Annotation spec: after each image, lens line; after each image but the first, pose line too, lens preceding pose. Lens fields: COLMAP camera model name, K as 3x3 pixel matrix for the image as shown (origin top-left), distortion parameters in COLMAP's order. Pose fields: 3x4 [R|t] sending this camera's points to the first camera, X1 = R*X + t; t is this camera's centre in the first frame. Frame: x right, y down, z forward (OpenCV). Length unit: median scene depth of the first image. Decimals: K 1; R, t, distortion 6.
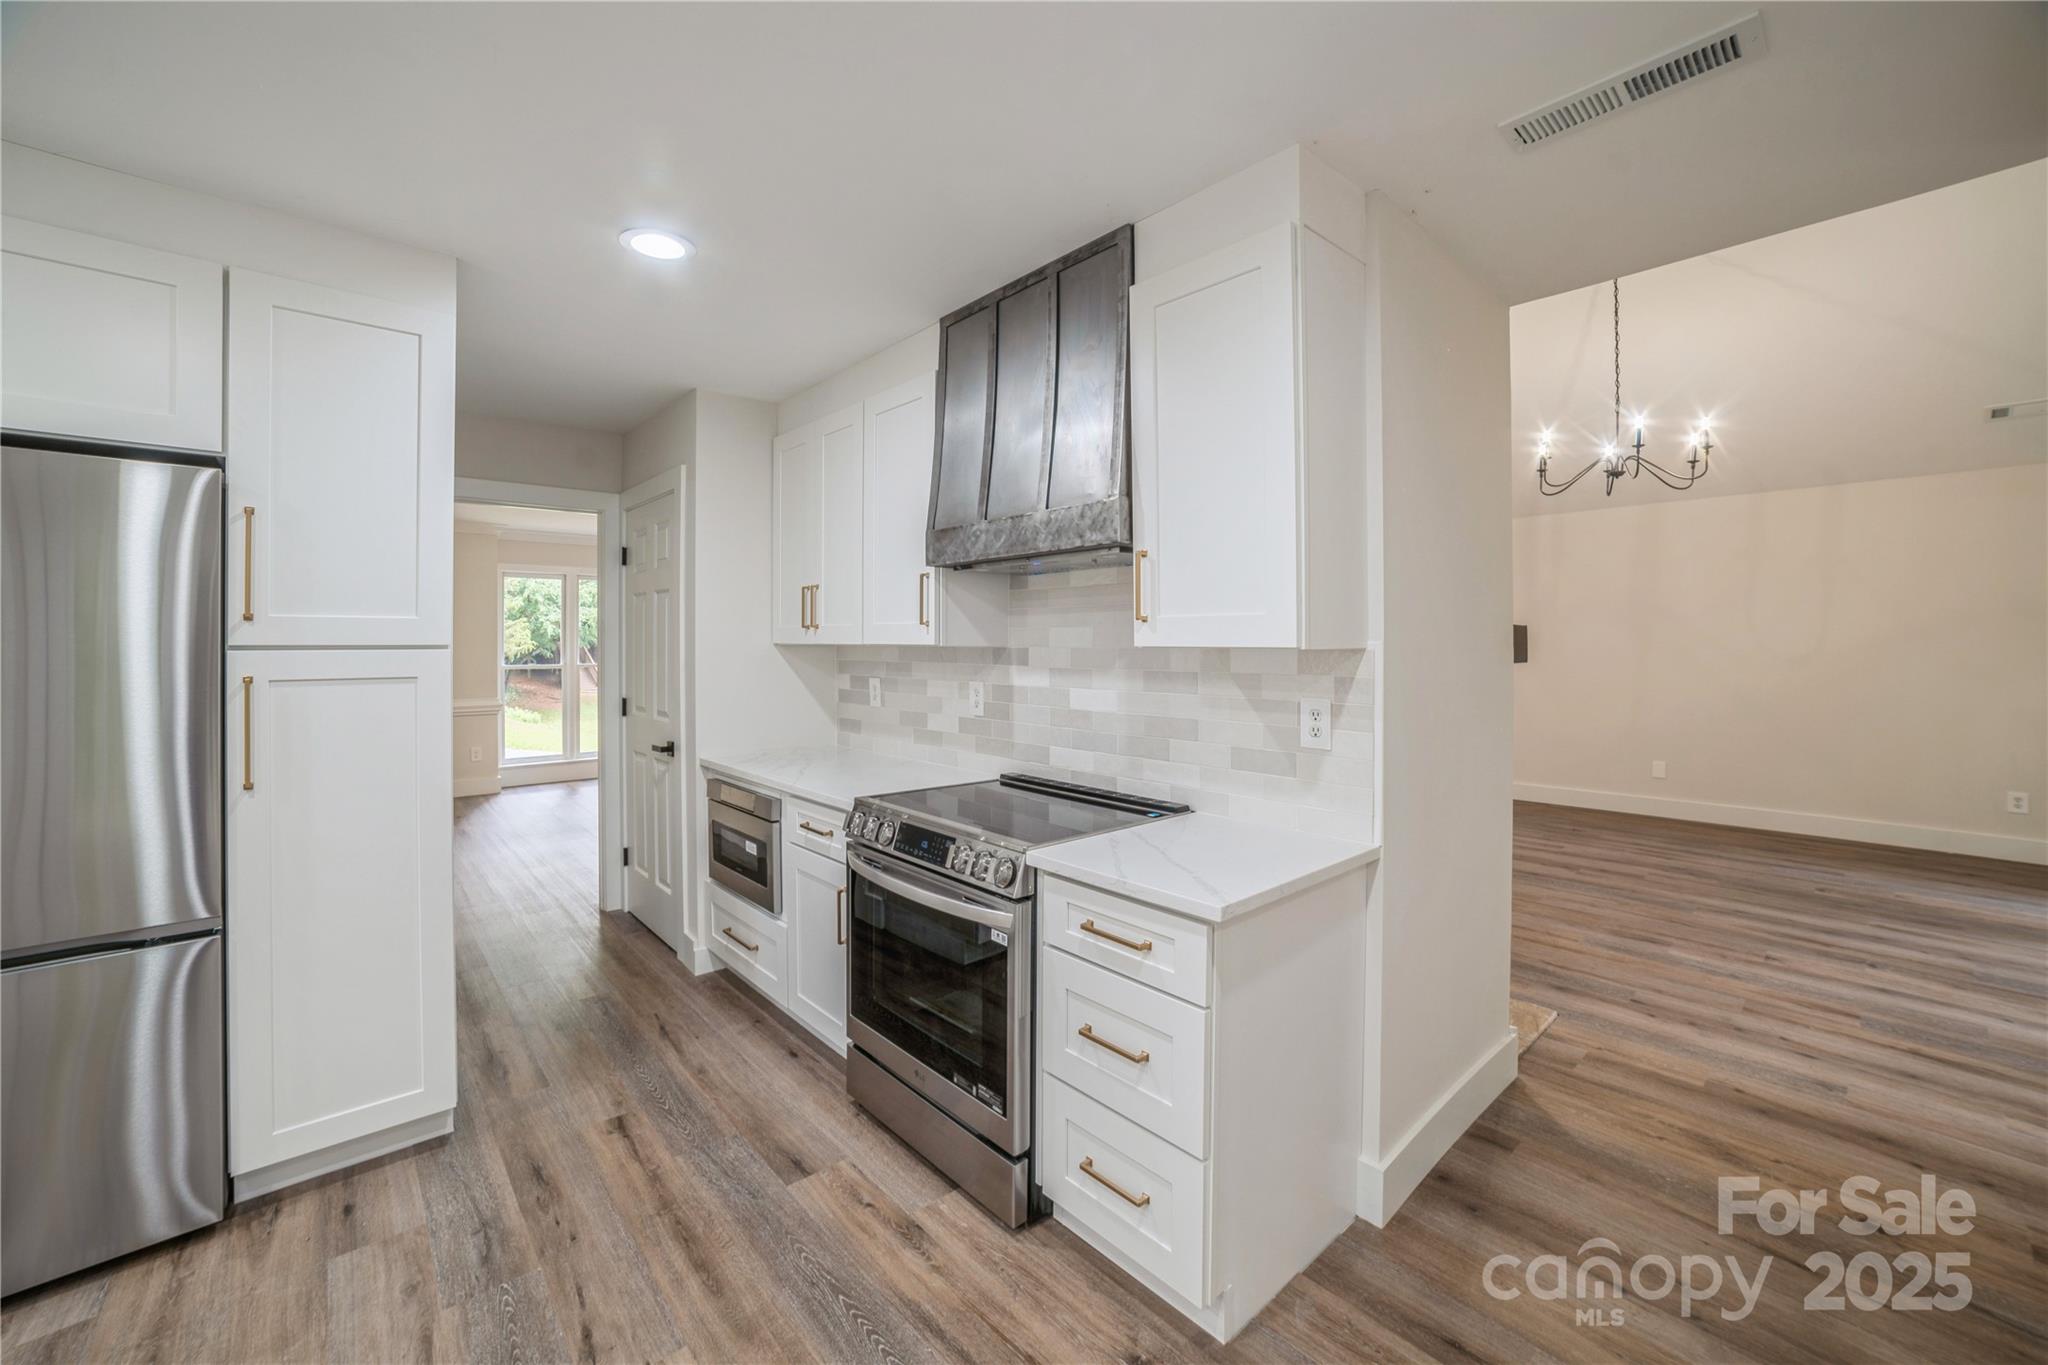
lens RADIAL K [[812.3, 0, 1026.8], [0, 812.3, 643.3], [0, 0, 1]] dist [-0.046691, 0.014451]
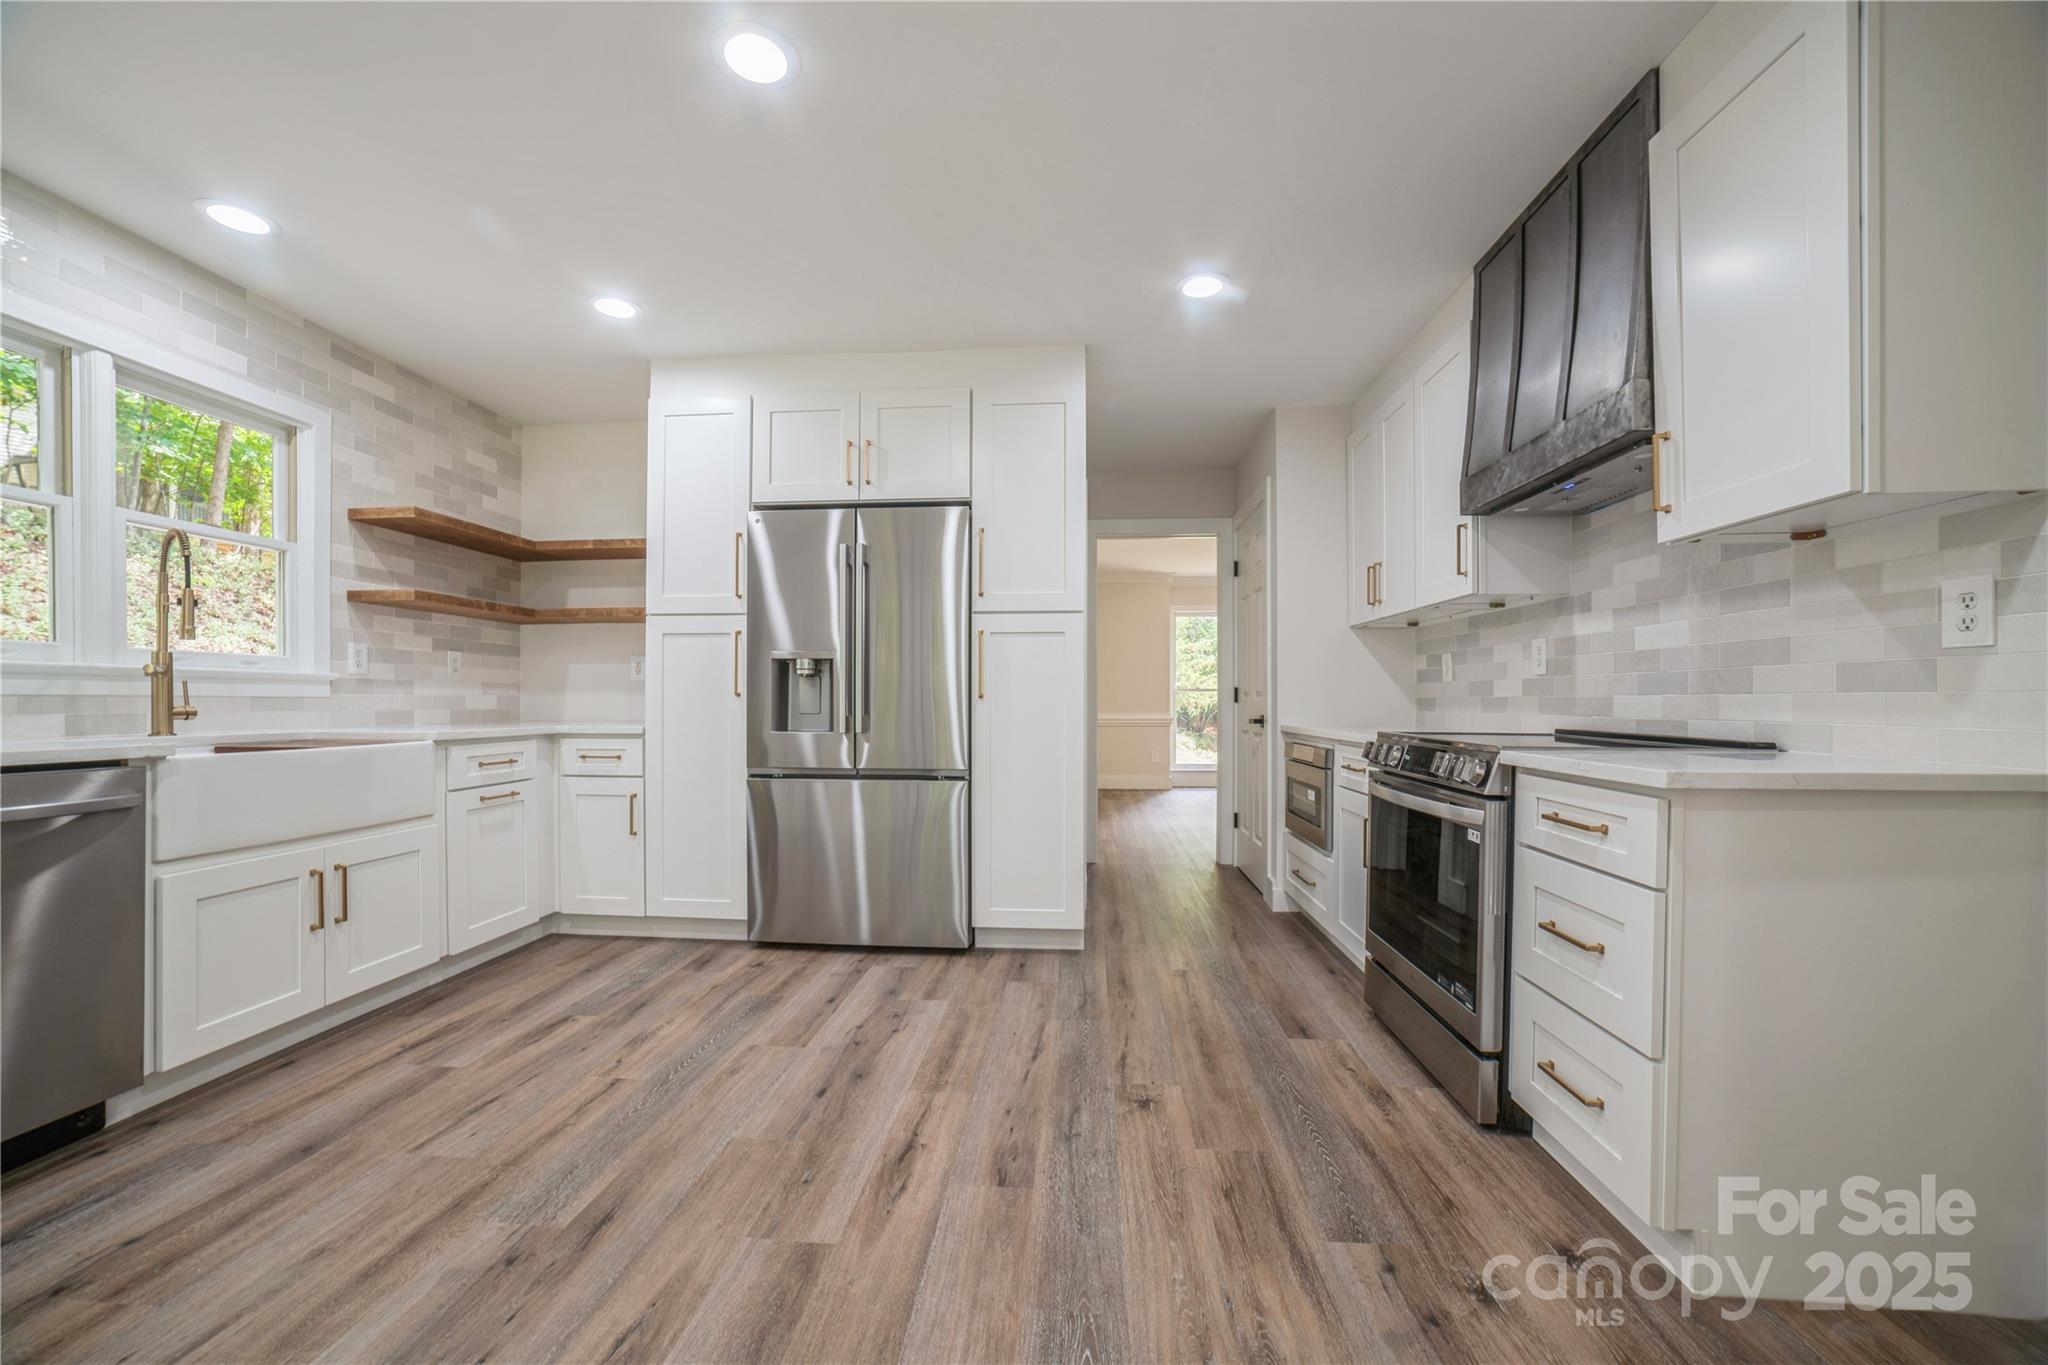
lens RADIAL K [[797.7, 0, 1026.1], [0, 797.7, 703.3], [0, 0, 1]] dist [-0.039380, 0.014041]
pose [[0.694180, 0.002419, -0.719797, 0.269697], [-0.001868, 0.999997, 0.001560, 0.180273], [0.719799, 0.000262, 0.694183, -0.097305]]
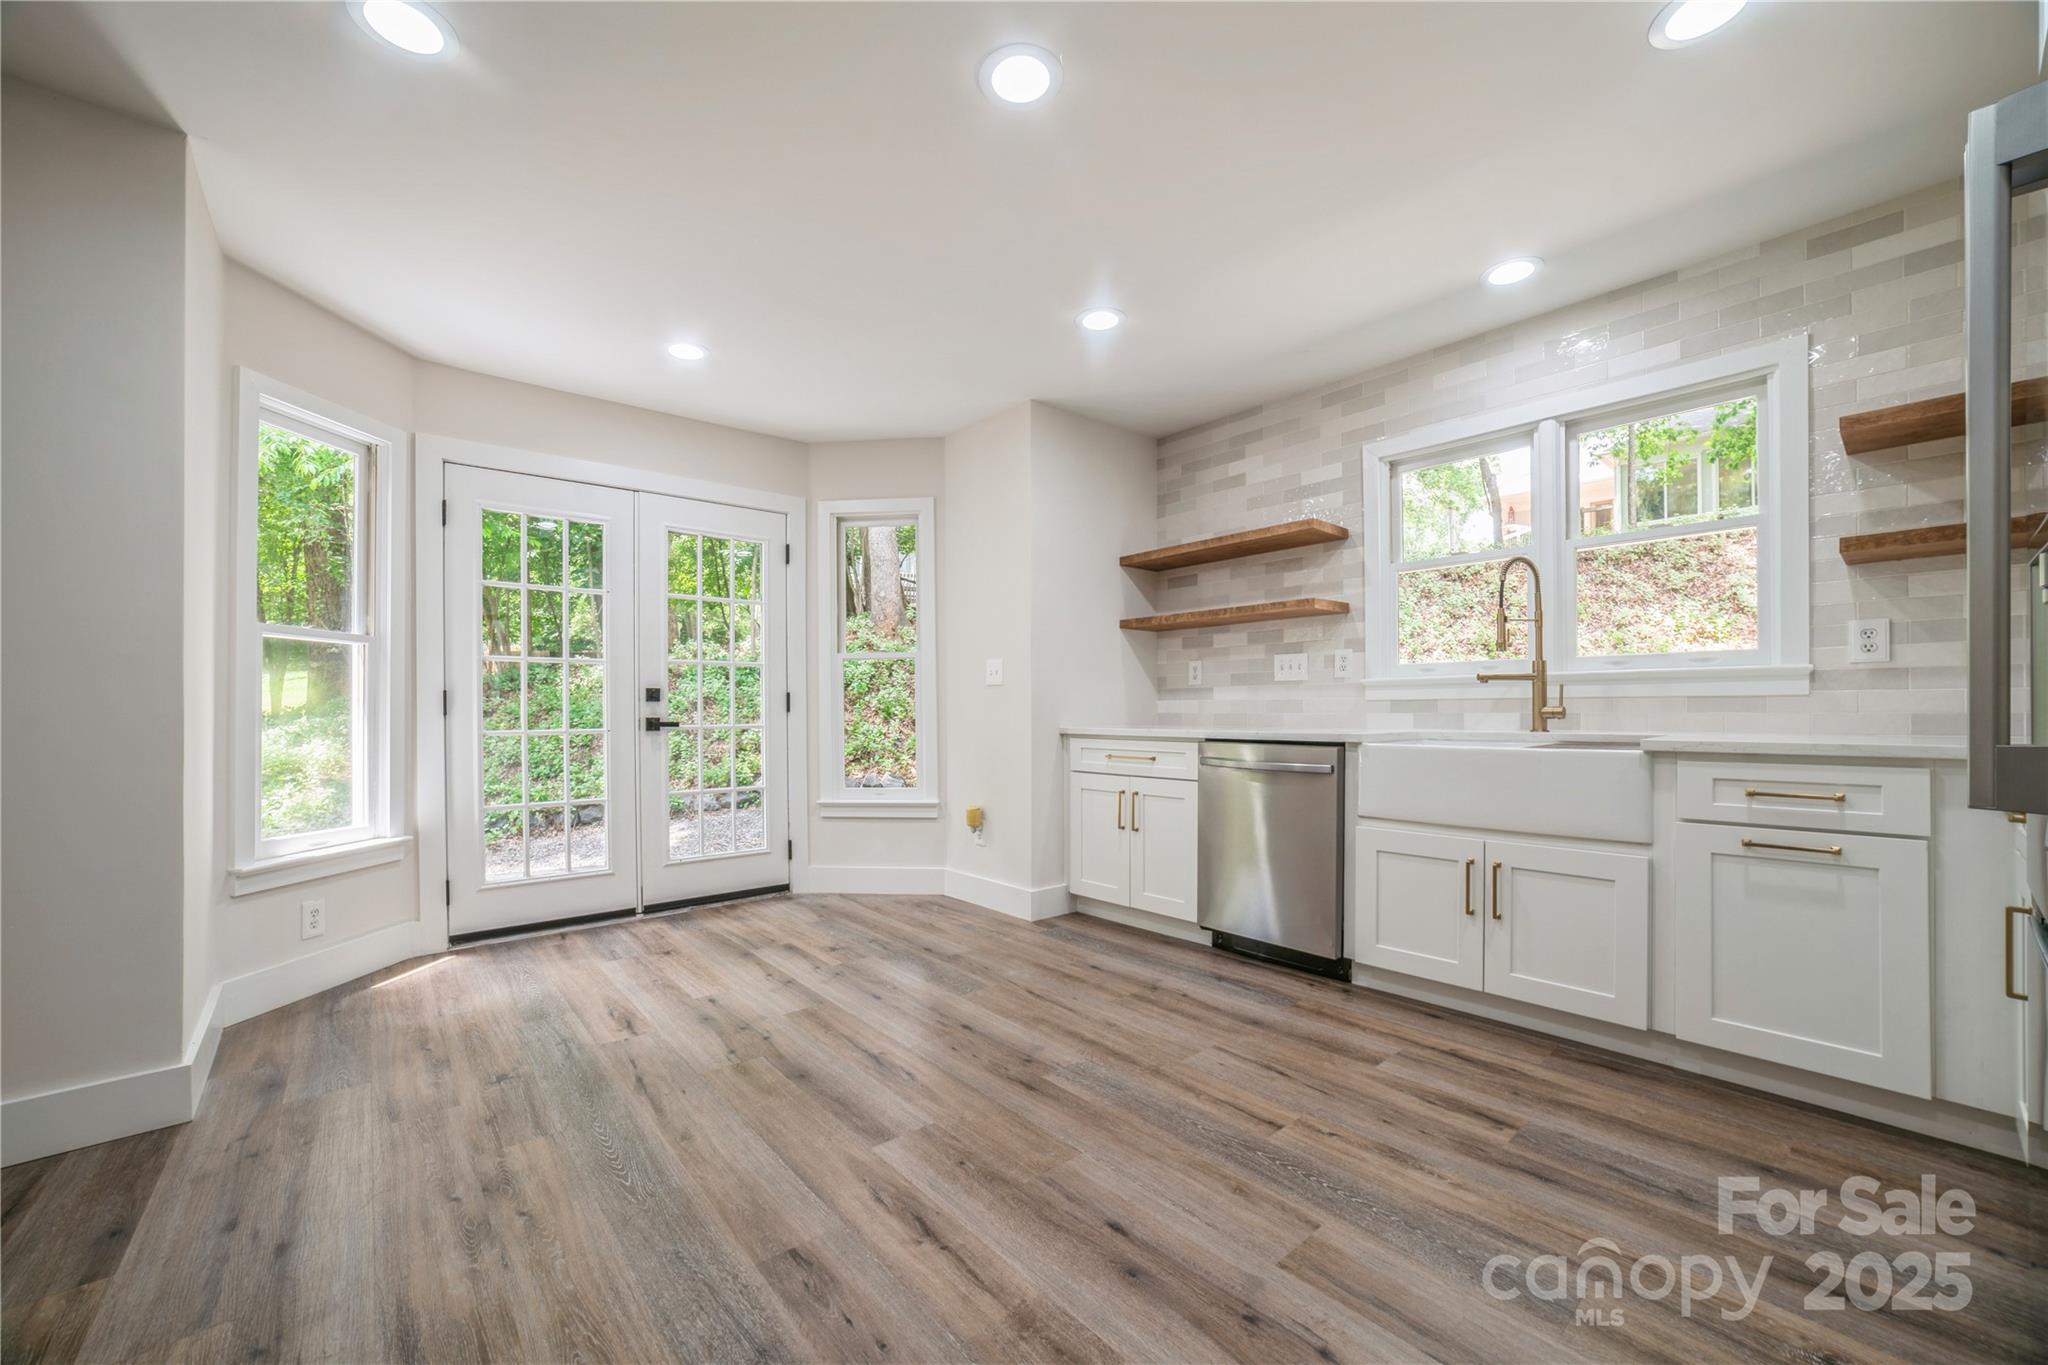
lens RADIAL K [[805.7, 0, 1020.4], [0, 805.7, 711.8], [0, 0, 1]] dist [-0.048035, 0.022286]
pose [[-0.999574, 0.007551, 0.028195, -0.561429], [0.007700, 0.999957, 0.005171, 0.183403], [-0.028155, 0.005386, -0.999589, 1.157052]]
